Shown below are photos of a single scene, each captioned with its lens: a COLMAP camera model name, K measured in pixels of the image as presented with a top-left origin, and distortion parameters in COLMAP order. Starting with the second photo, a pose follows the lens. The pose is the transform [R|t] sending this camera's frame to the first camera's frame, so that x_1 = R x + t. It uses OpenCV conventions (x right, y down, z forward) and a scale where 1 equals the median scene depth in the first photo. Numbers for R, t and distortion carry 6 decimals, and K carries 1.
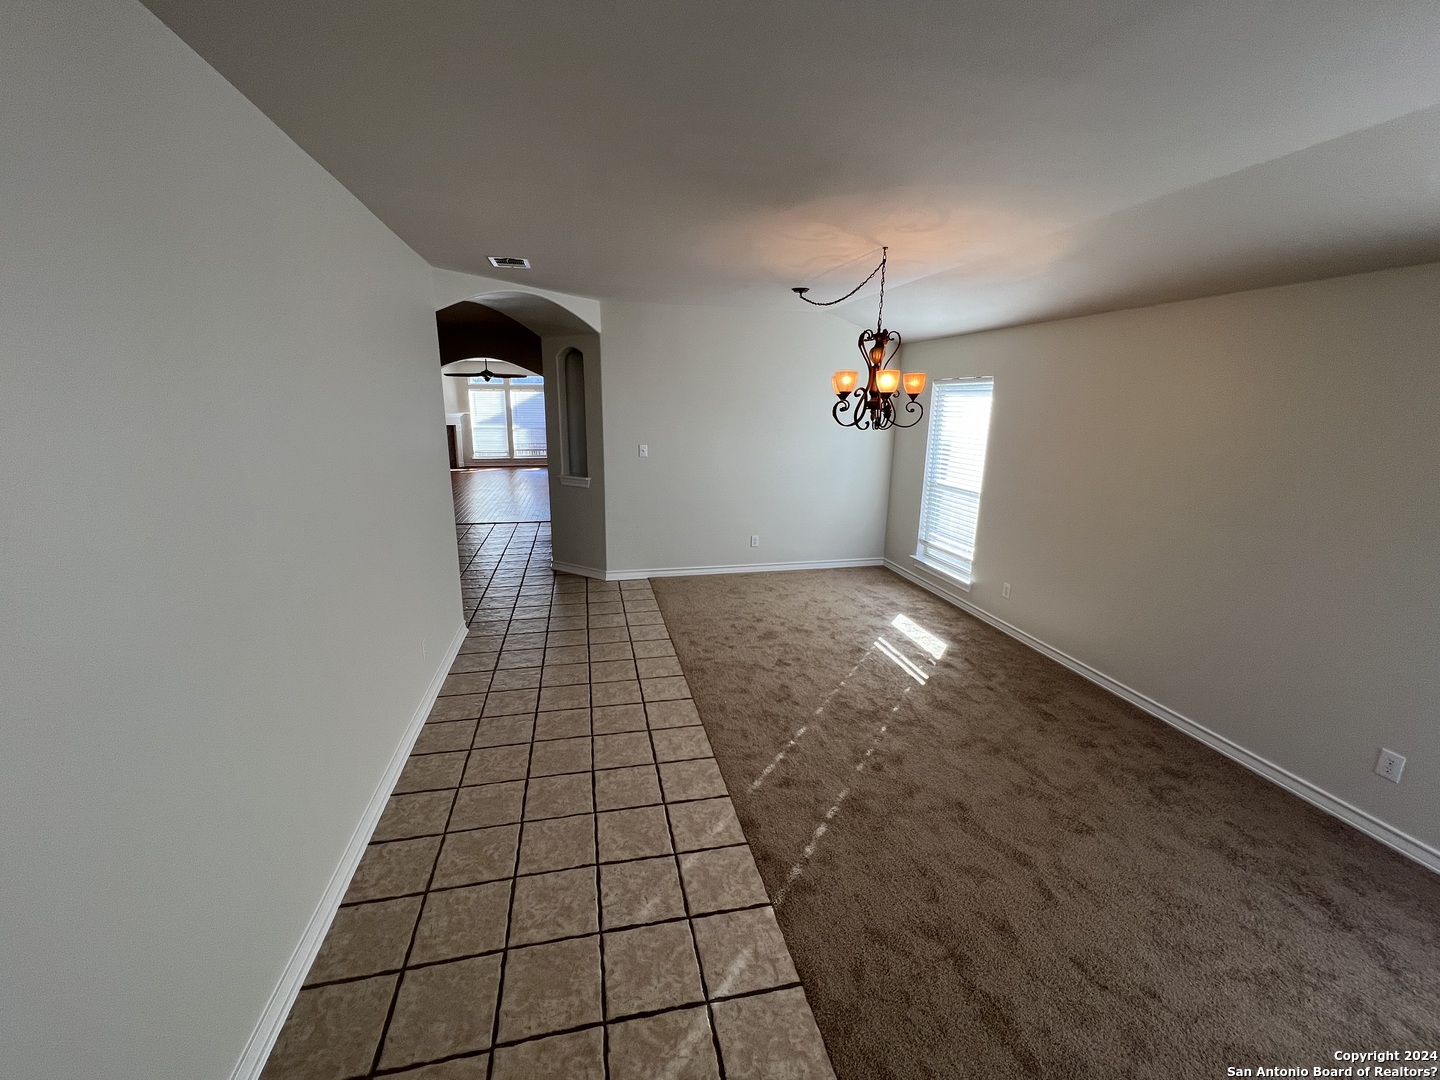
lens RADIAL K [[585.6, 0, 720.0], [0, 585.6, 540.0], [0, 0, 1]] dist [0.010294, 0.000160]
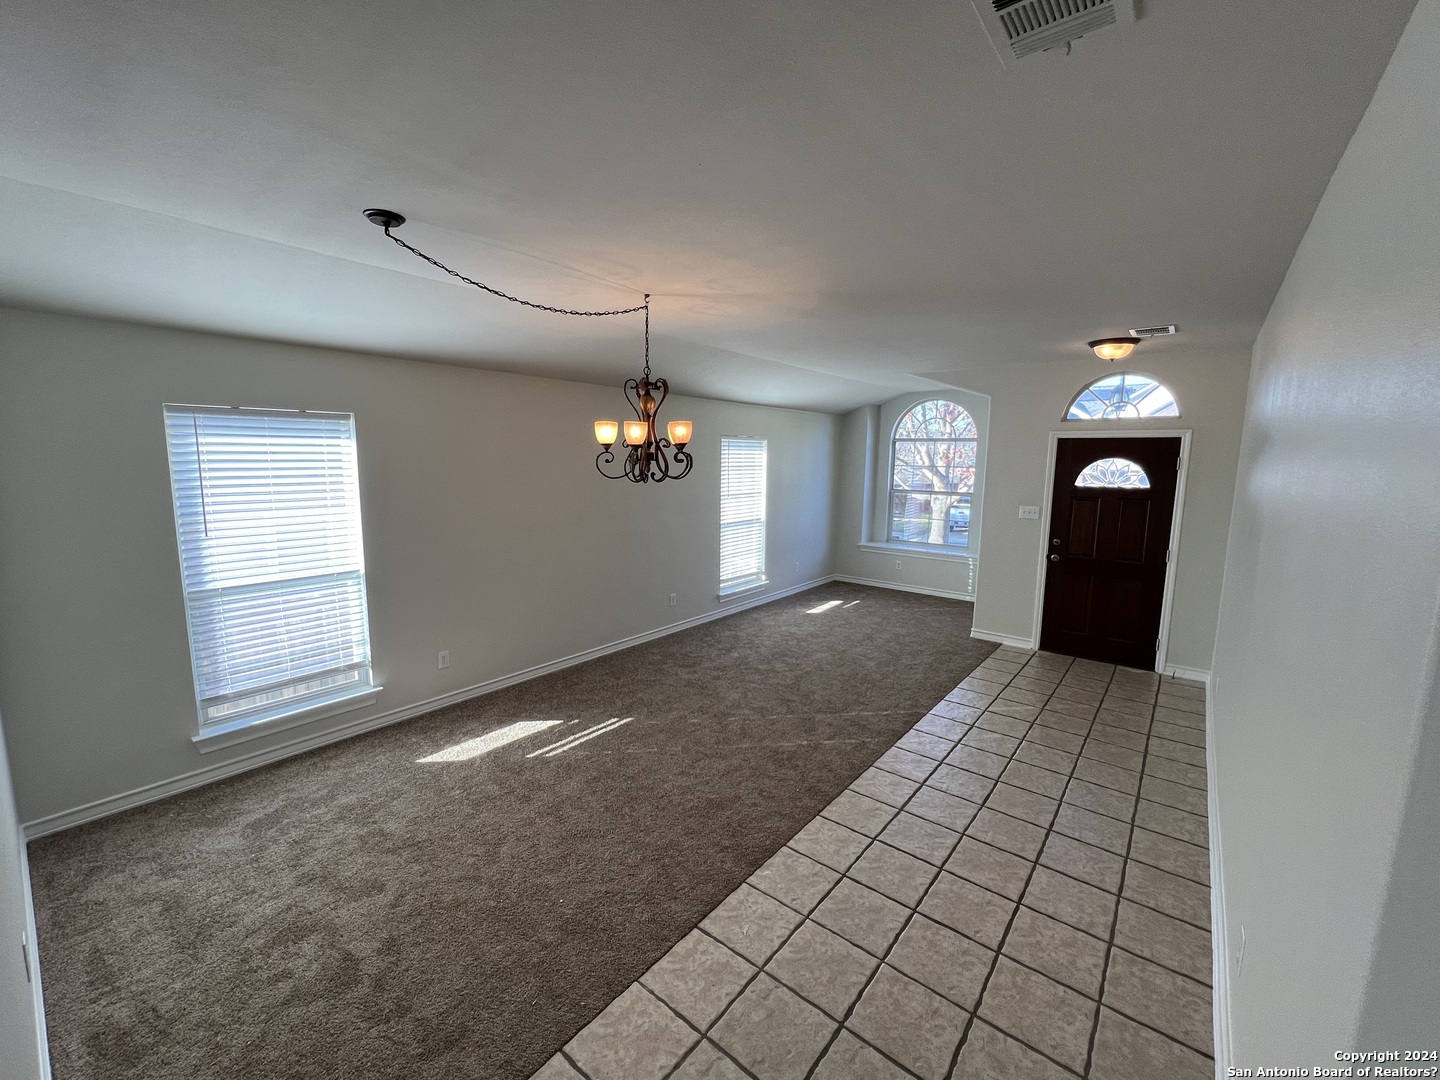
lens RADIAL K [[585.6, 0, 720.0], [0, 585.6, 540.0], [0, 0, 1]] dist [0.010294, 0.000160]
pose [[-0.610081, -0.134071, 0.780914, -0.446287], [0.165930, 0.942108, 0.291376, -0.284221], [-0.774770, 0.307340, -0.552516, 1.167855]]
